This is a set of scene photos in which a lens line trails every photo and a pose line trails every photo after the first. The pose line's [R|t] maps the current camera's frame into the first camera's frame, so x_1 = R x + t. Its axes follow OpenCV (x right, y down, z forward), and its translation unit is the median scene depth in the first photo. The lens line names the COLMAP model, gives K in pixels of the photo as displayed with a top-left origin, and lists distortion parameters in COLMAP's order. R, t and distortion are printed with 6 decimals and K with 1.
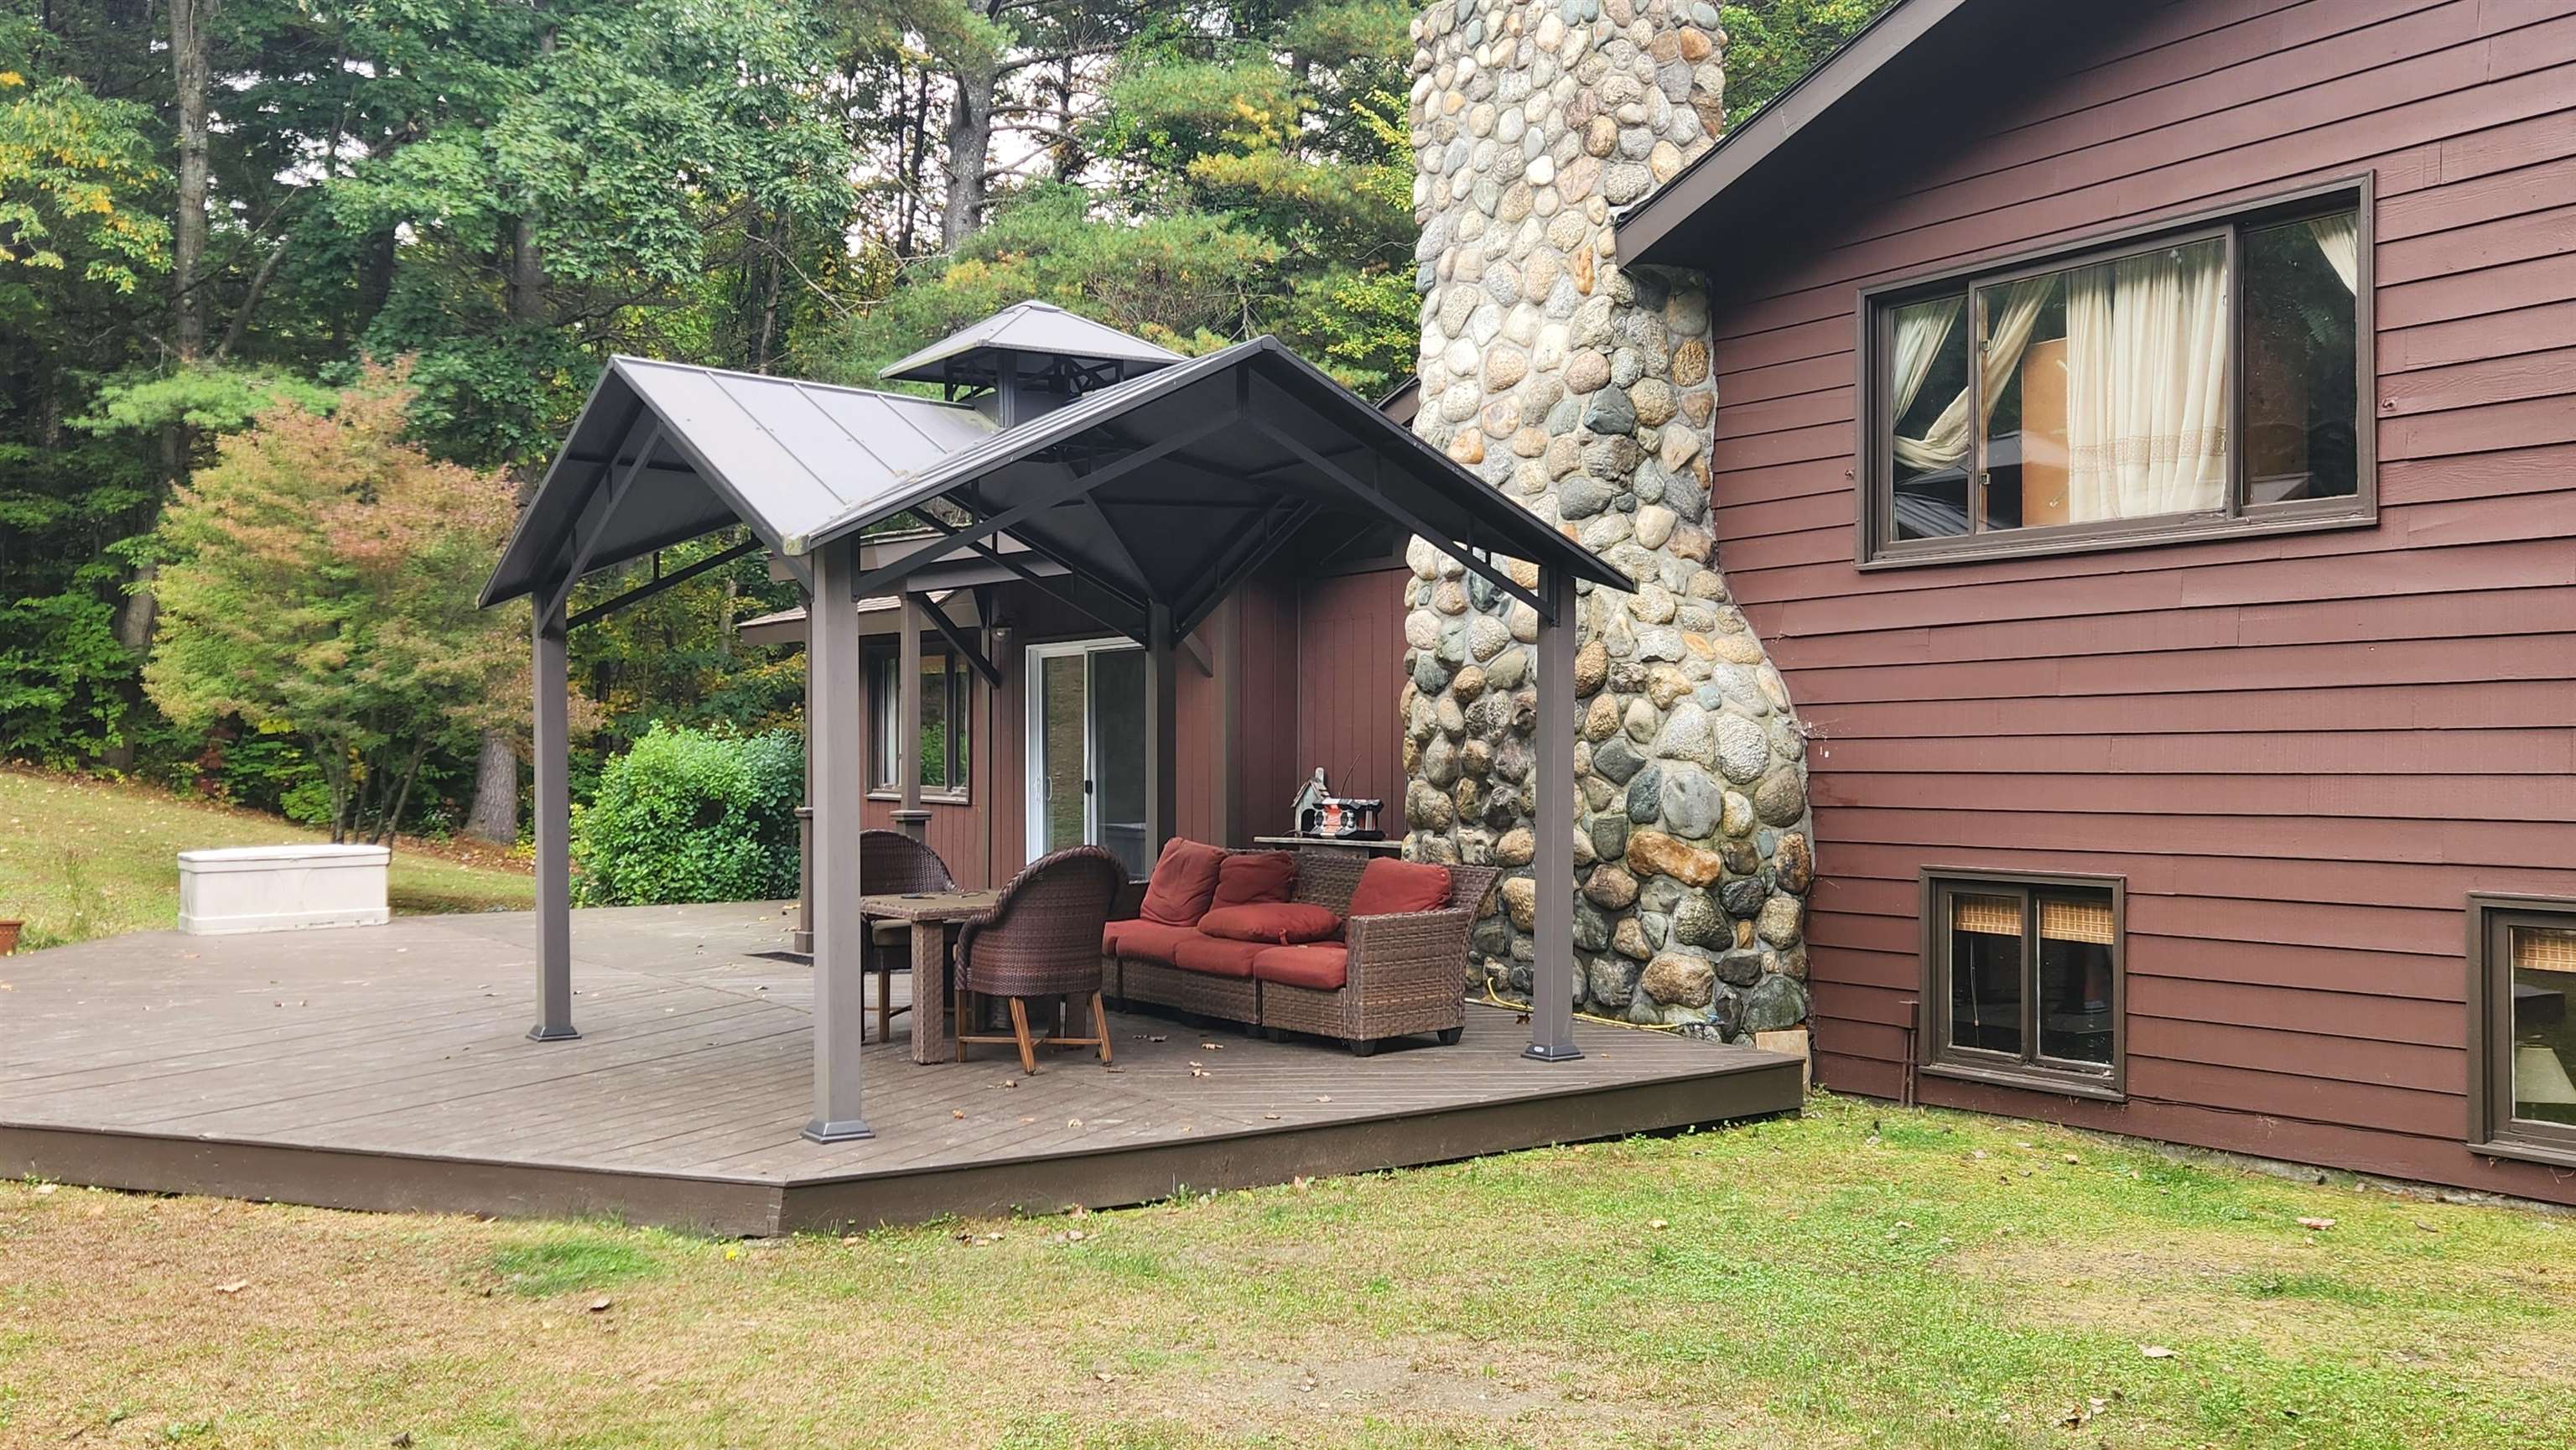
lens RADIAL K [[2050.1, 0, 1288.0], [0, 2050.1, 725.0], [0, 0, 1]] dist [0.104289, -0.146450]
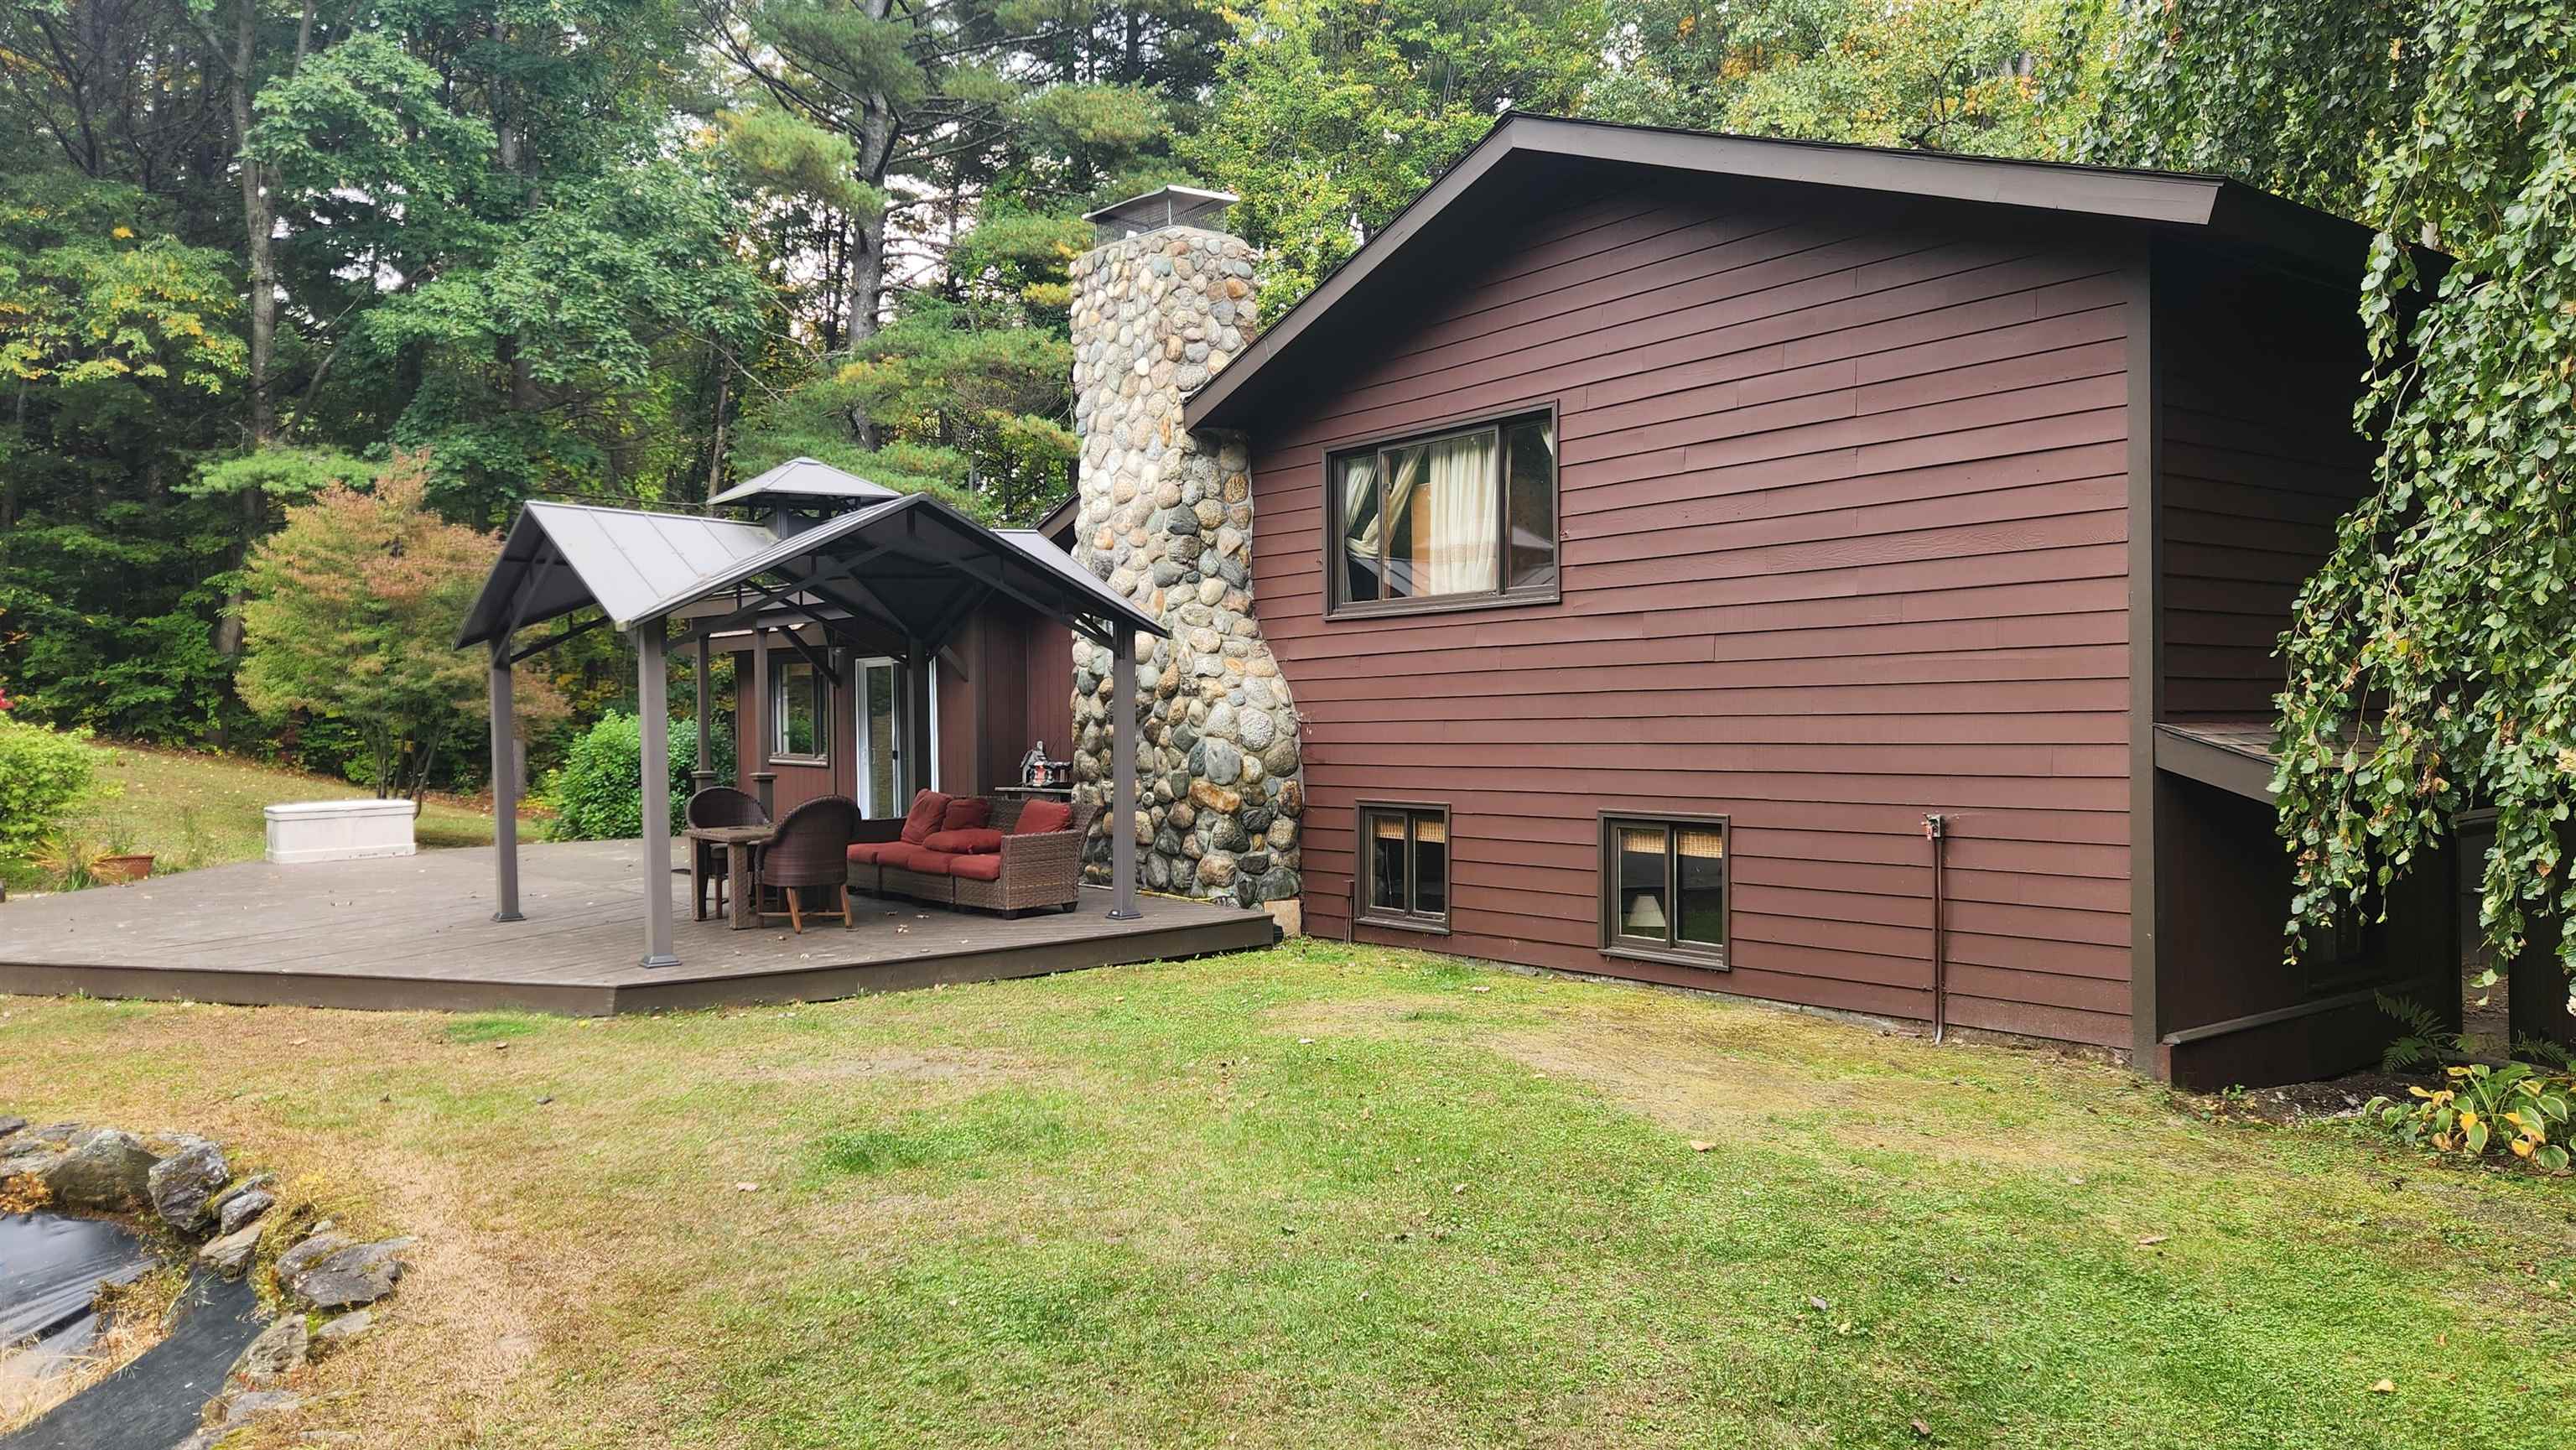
lens RADIAL K [[1658.0, 0, 1285.7], [0, 1658.0, 735.5], [0, 0, 1]] dist [0.095229, -0.116698]
pose [[0.998432, -0.012151, 0.054643, 0.159192], [0.010707, 0.999588, 0.026647, -0.017373], [-0.054944, -0.026020, 0.998150, -0.294412]]
